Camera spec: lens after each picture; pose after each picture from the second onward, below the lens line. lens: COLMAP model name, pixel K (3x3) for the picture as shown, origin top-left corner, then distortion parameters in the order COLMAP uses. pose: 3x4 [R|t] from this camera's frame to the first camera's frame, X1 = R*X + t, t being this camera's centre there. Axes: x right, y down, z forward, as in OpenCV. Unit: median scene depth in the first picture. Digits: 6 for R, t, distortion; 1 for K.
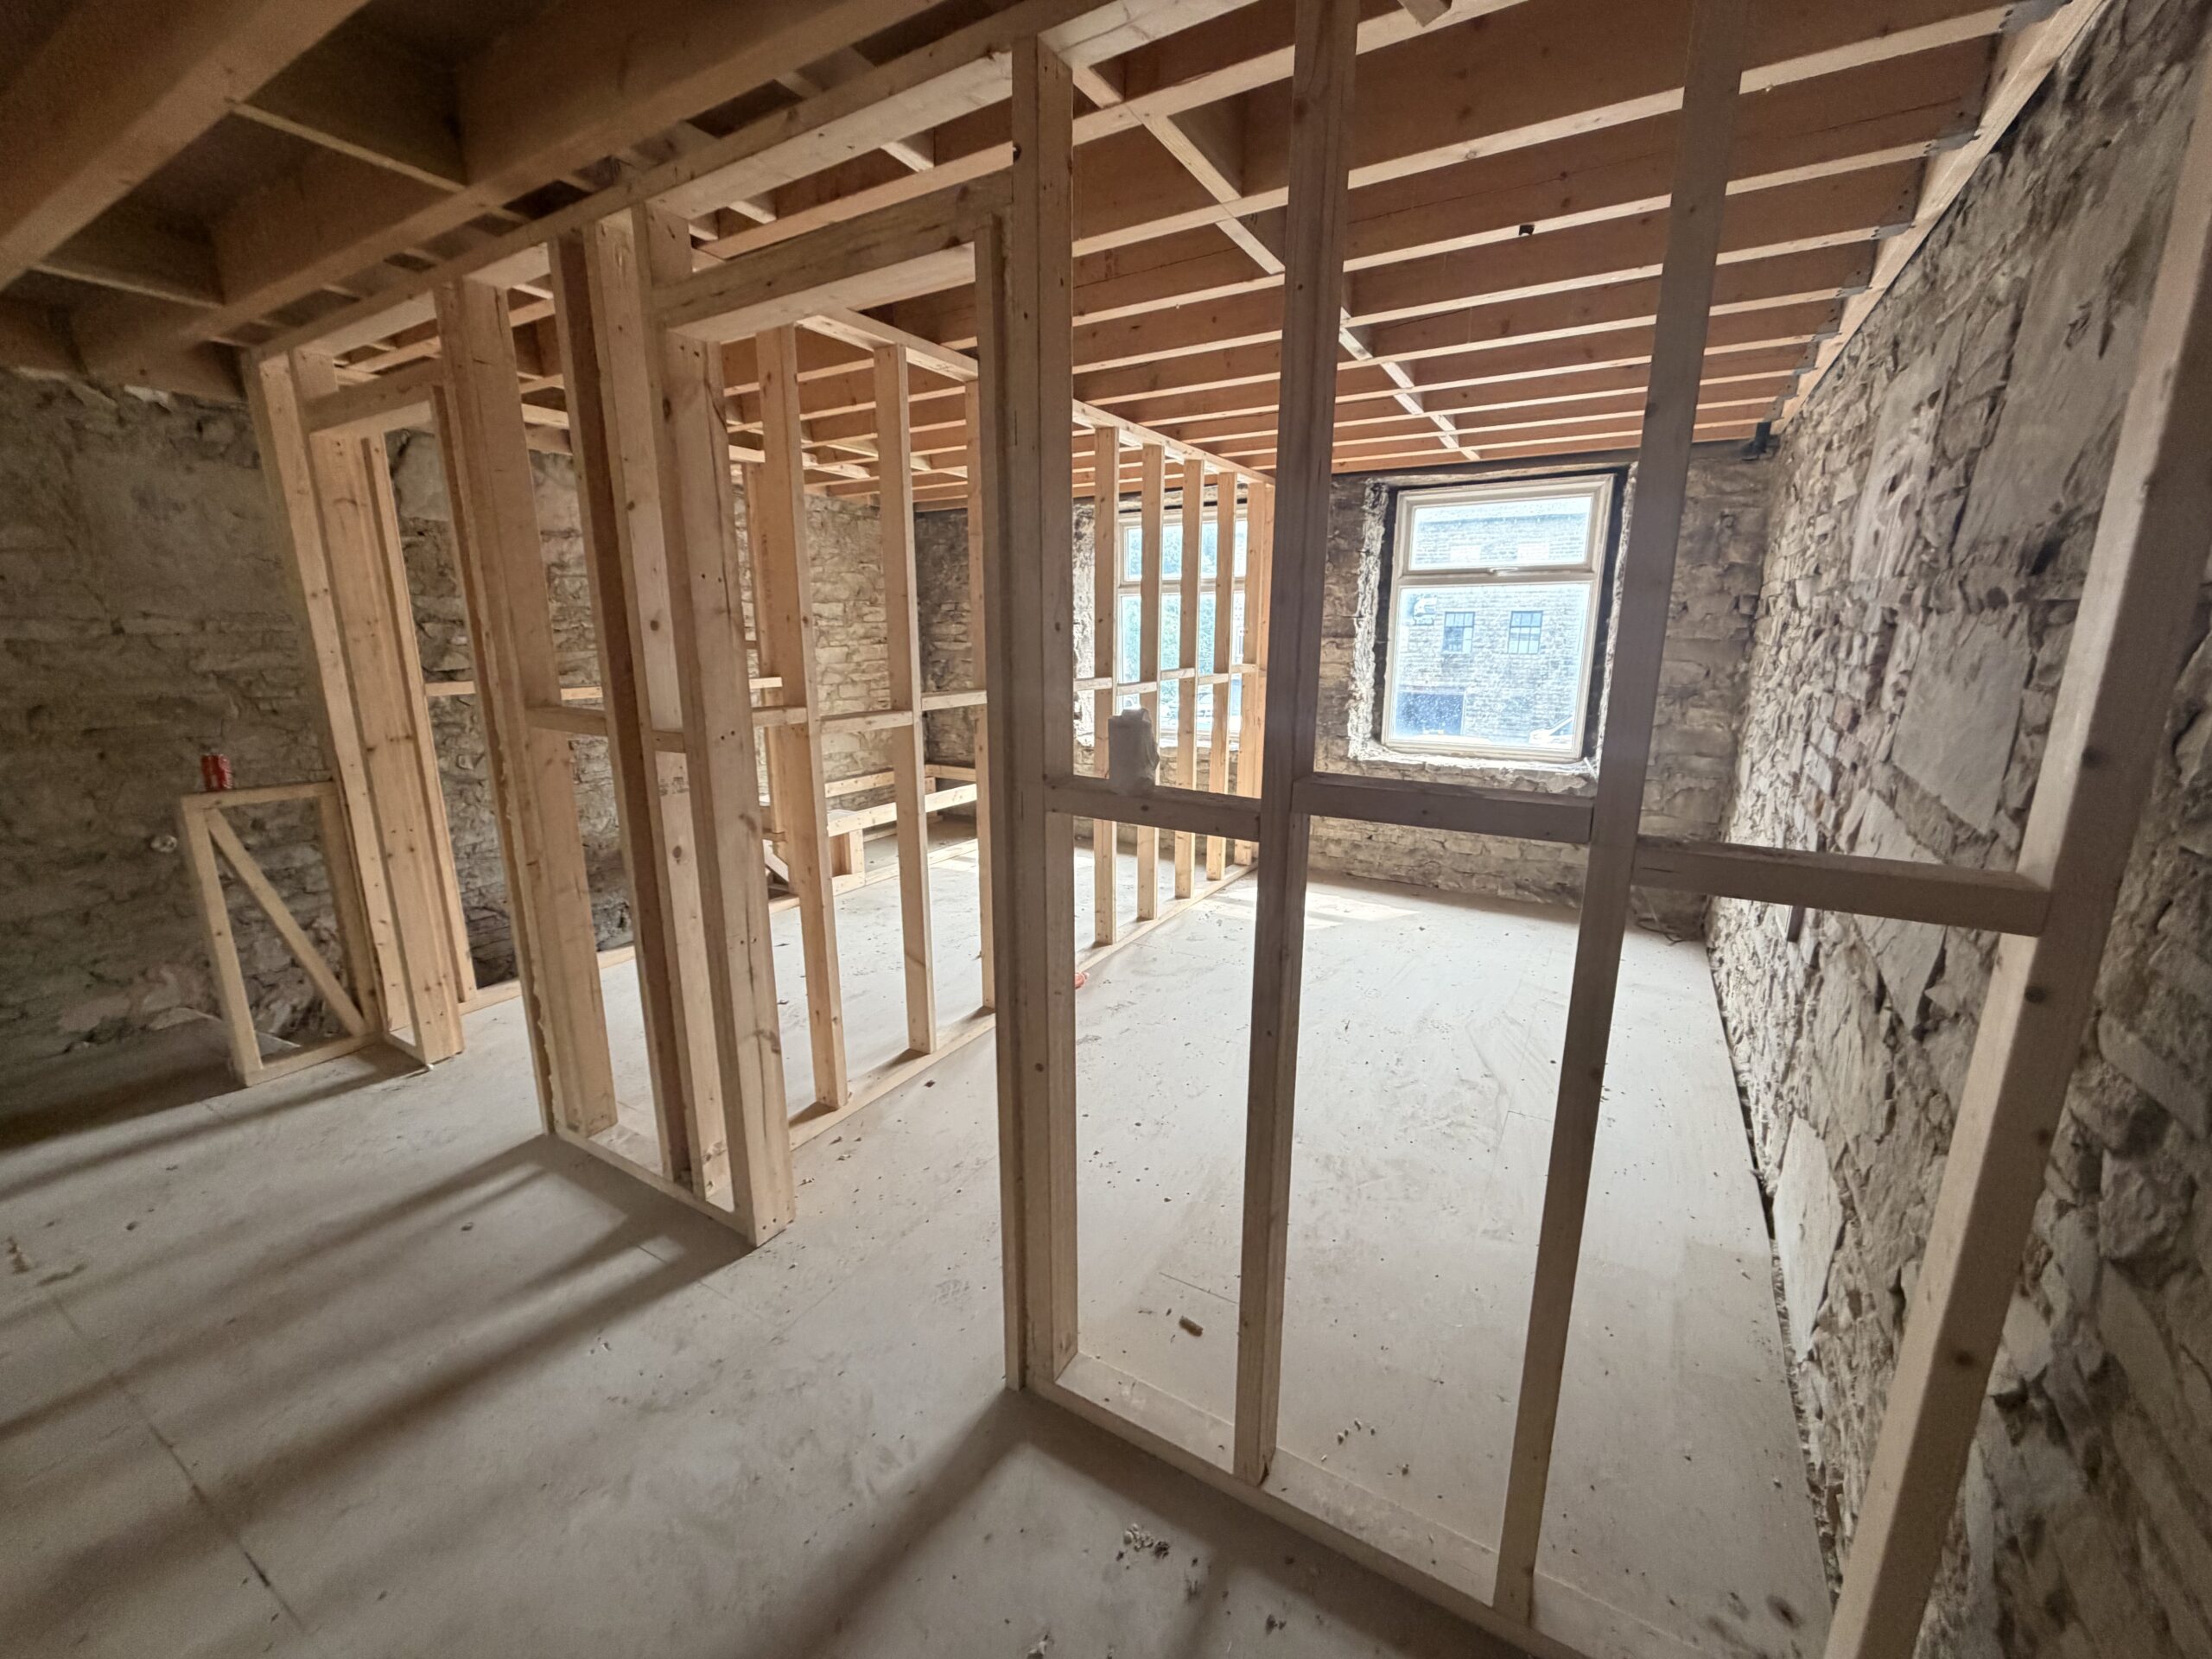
lens RADIAL K [[879.3, 0, 1093.7], [0, 879.3, 827.8], [0, 0, 1]] dist [-0.000112, 0.000212]
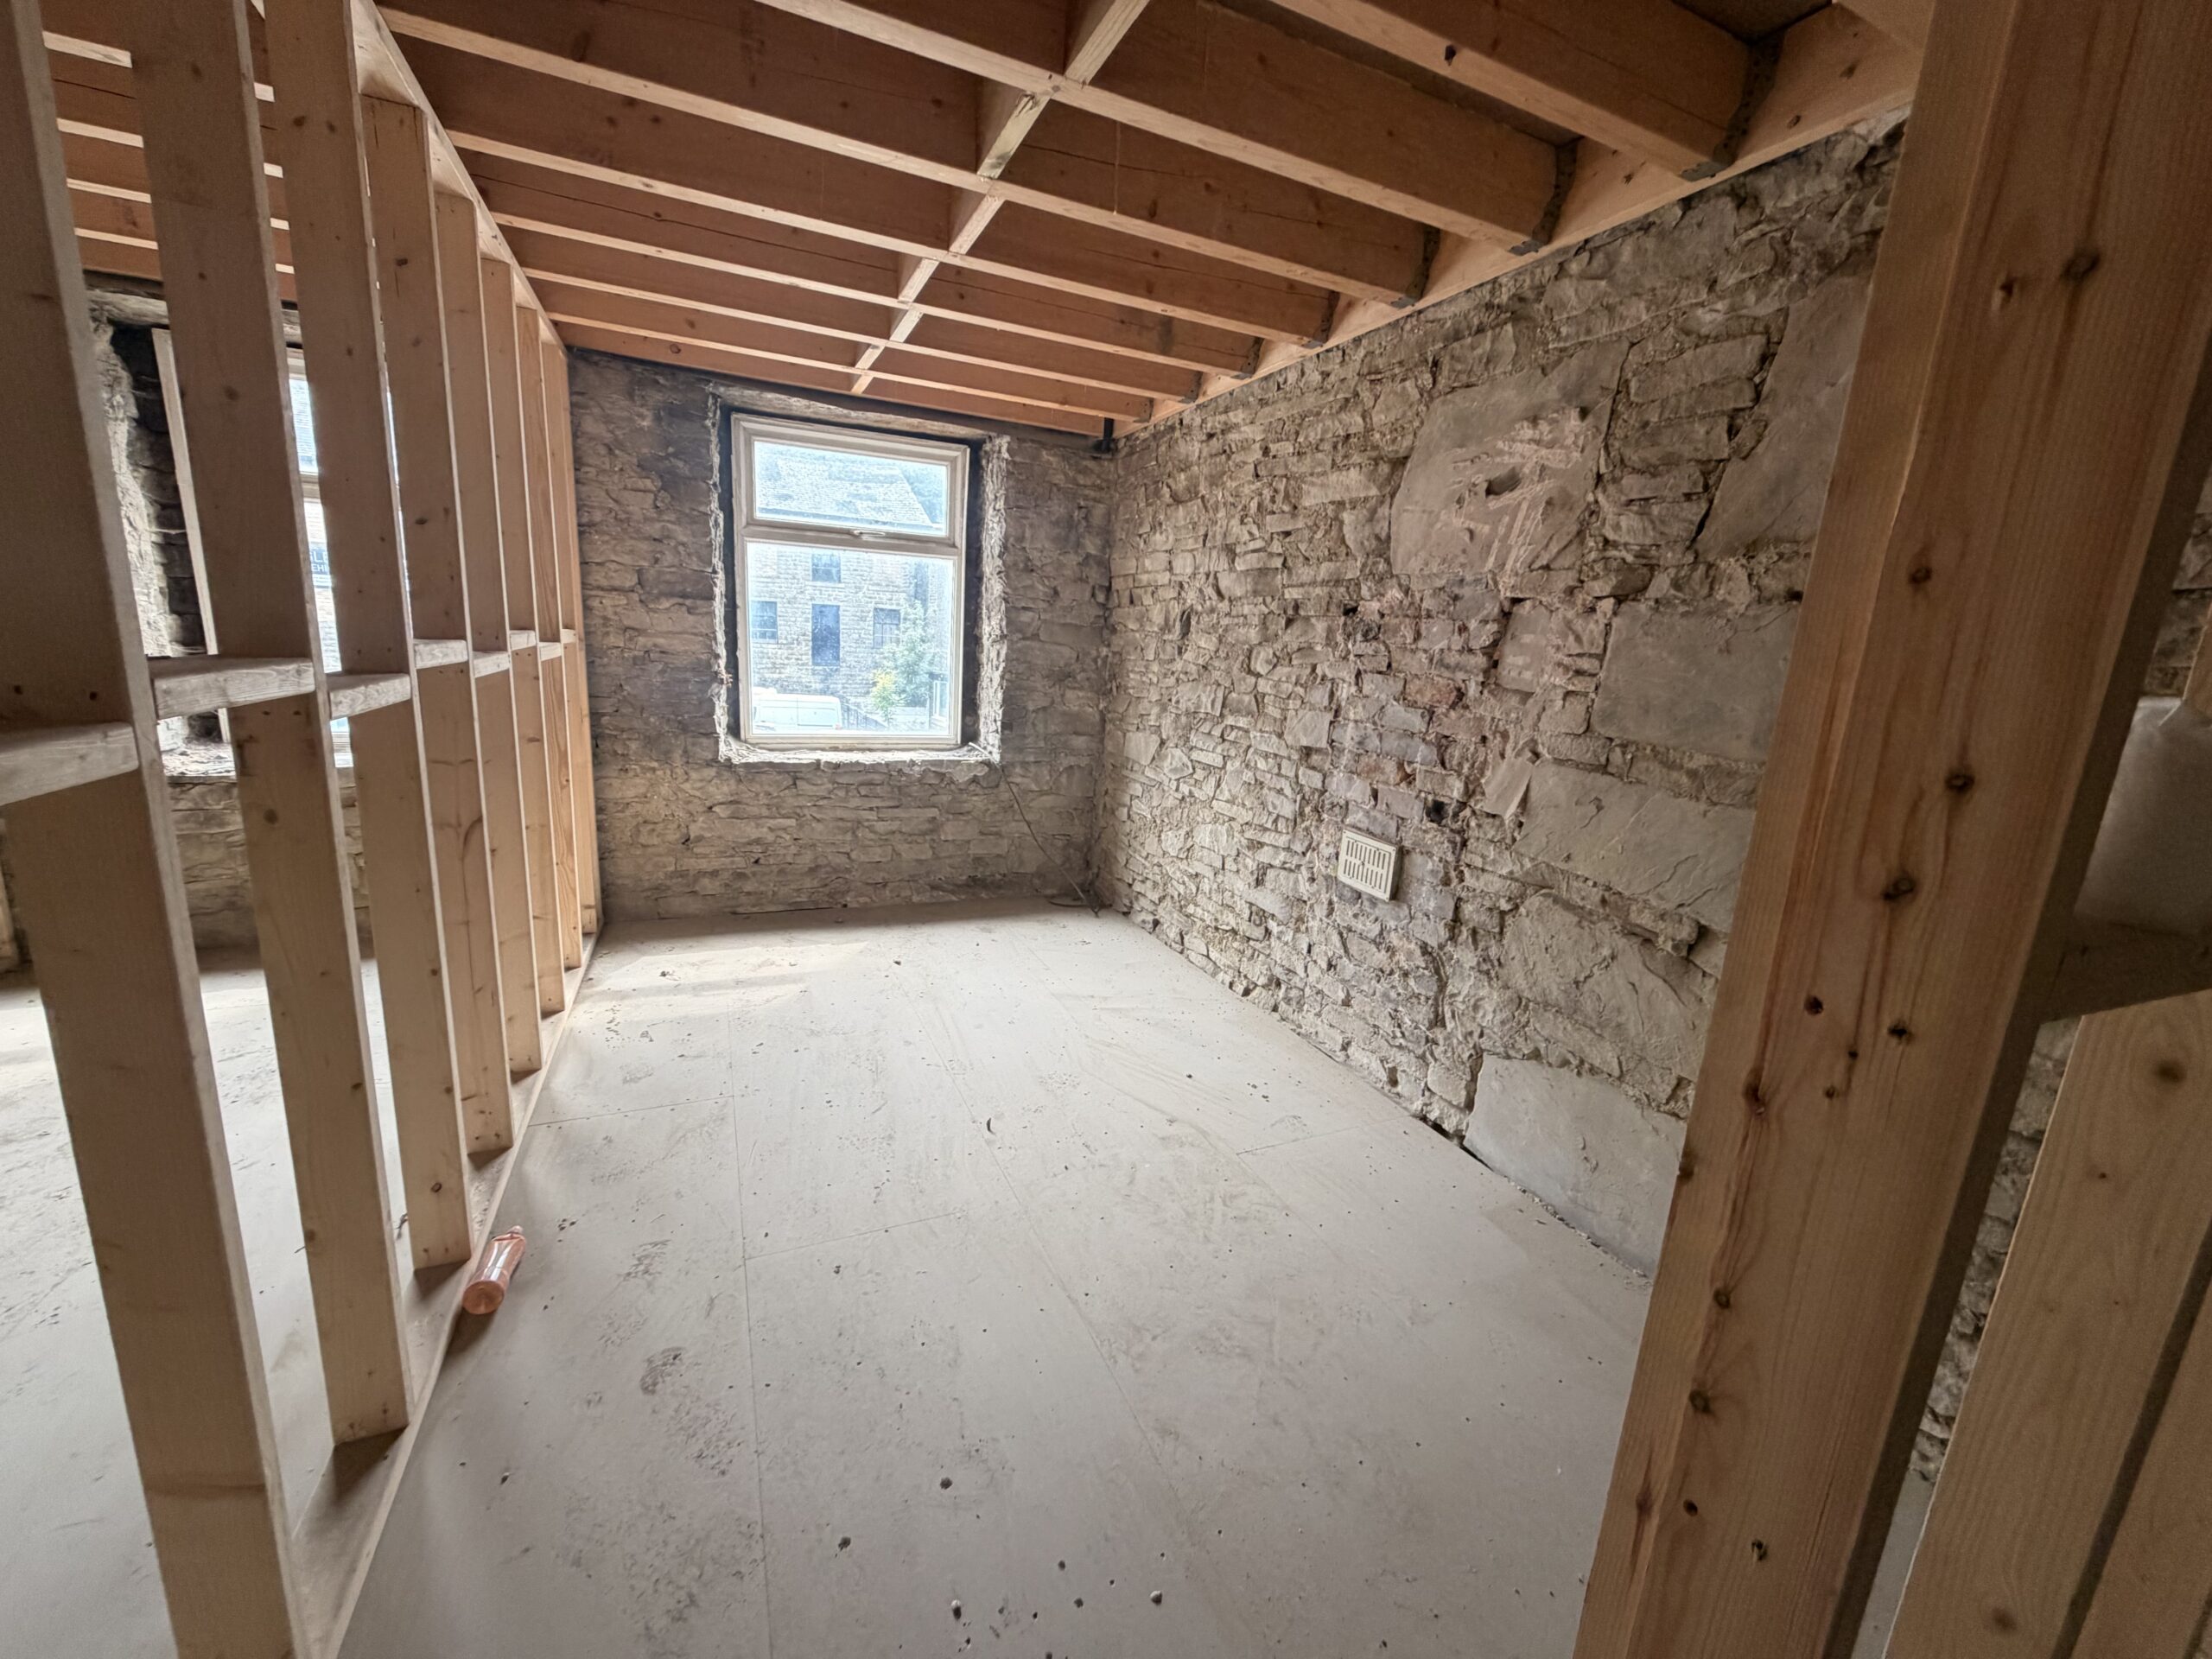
lens RADIAL K [[879.3, 0, 1093.0], [0, 879.3, 825.6], [0, 0, 1]] dist [-0.000112, 0.000212]
pose [[0.574728, -0.134706, 0.807181, -0.153993], [0.123608, 0.989332, 0.077093, -0.048505], [-0.808955, 0.055466, 0.585248, 0.338130]]
